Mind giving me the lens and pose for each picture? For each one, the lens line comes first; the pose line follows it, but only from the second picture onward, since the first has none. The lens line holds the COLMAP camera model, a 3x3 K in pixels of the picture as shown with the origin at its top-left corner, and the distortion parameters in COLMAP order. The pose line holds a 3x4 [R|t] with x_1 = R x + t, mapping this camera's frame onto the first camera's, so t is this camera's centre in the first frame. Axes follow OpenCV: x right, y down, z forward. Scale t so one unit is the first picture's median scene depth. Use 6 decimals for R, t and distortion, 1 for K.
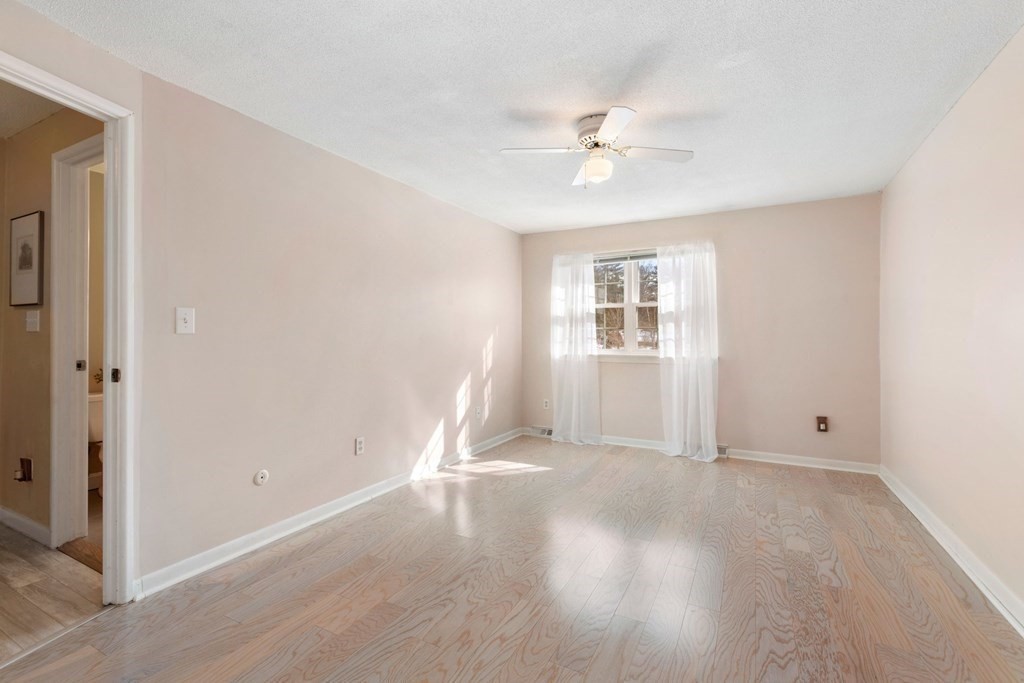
lens RADIAL K [[465.0, 0, 513.4], [0, 465.0, 341.8], [0, 0, 1]] dist [0.001280, 0.000188]
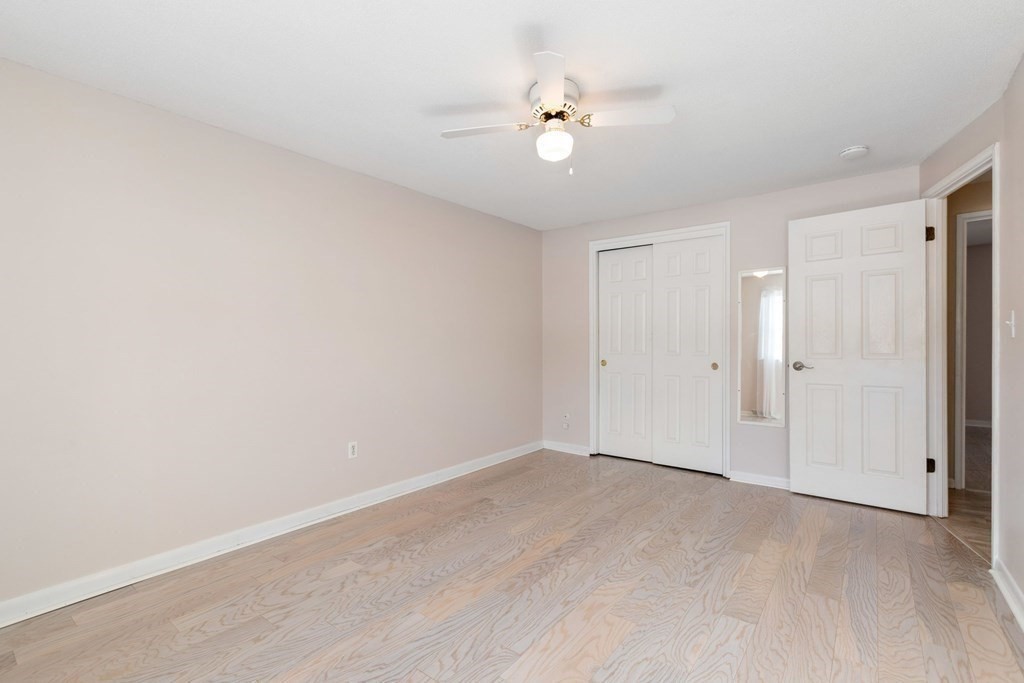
lens RADIAL K [[465.0, 0, 513.4], [0, 465.0, 341.8], [0, 0, 1]] dist [0.001280, 0.000188]
pose [[-0.984807, 0.009165, 0.173410, 0.127496], [0.010205, 0.999935, 0.005109, -0.023003], [-0.173352, 0.006801, -0.984836, 2.137514]]
